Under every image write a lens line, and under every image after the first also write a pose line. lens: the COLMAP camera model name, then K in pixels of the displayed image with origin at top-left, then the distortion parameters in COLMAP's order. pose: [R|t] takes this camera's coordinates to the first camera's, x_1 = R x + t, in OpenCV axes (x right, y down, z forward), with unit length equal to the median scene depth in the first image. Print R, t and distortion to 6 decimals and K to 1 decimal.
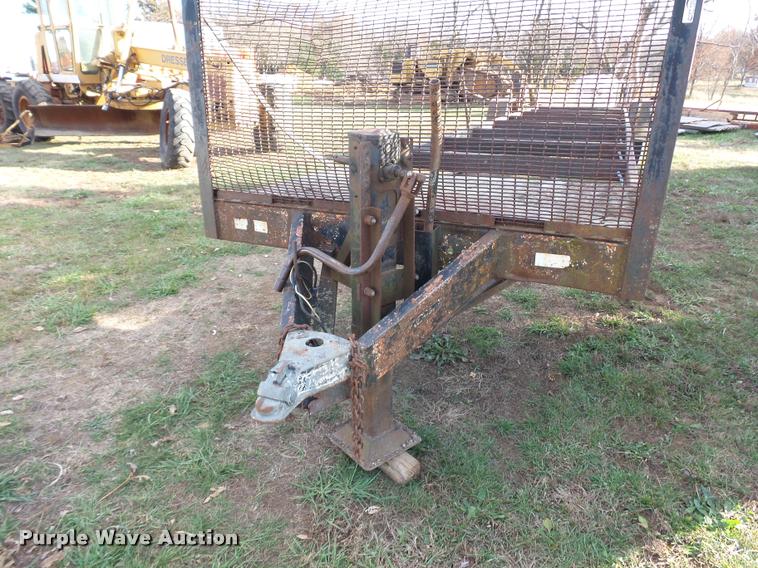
lens RADIAL K [[523.0, 0, 382.1], [0, 523.0, 288.2], [0, 0, 1]] dist [0.001452, -0.008496]
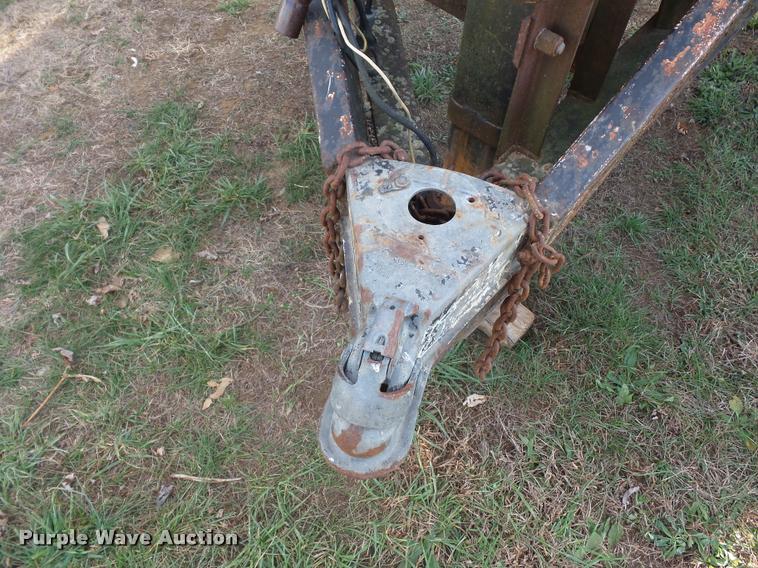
lens RADIAL K [[523.0, 0, 382.1], [0, 523.0, 288.2], [0, 0, 1]] dist [0.001452, -0.008496]
pose [[0.994784, -0.069543, 0.074621, -0.164231], [0.016183, 0.829896, 0.557684, -0.051169], [-0.100710, -0.553568, 0.826692, 0.539277]]
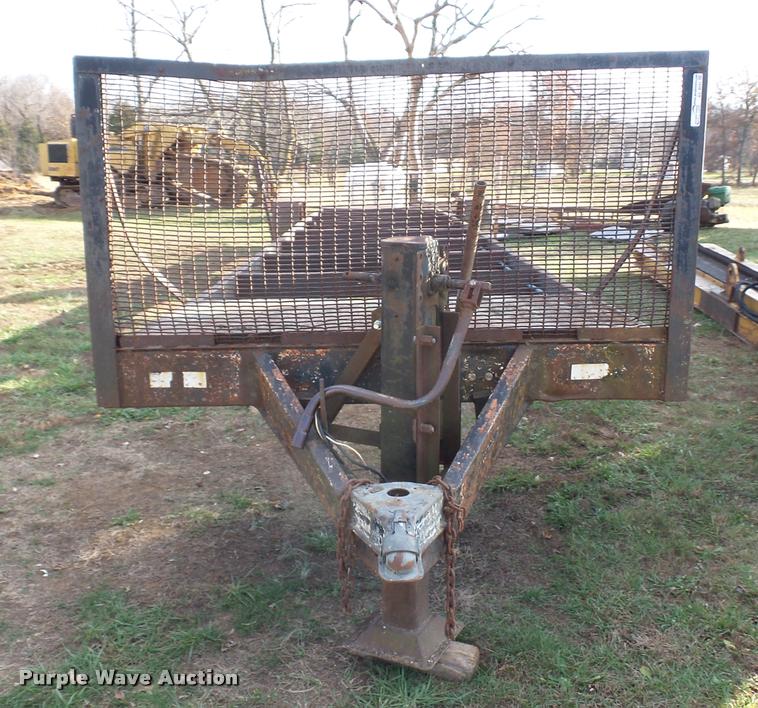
lens RADIAL K [[871.3, 0, 396.2], [0, 871.3, 371.5], [0, 0, 1]] dist [0.005050, -0.025403]
pose [[0.911964, -0.103356, 0.397037, -0.539230], [0.161920, 0.979862, -0.116844, 0.064446], [-0.376965, 0.170846, 0.910334, -0.219304]]
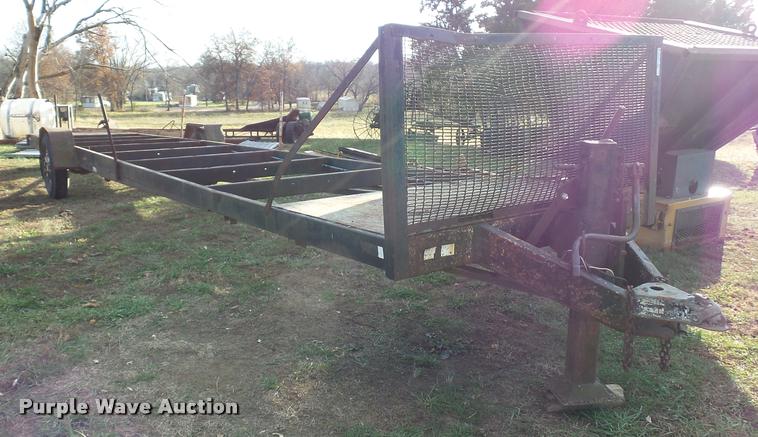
lens RADIAL K [[626.2, 0, 379.0], [0, 626.2, 218.5], [0, 0, 1]] dist [-0.003769, 0.000279]
pose [[0.516405, -0.174121, 0.838456, -1.537525], [0.330512, 0.943771, -0.007571, -0.249435], [-0.789992, 0.281029, 0.544917, 0.522082]]
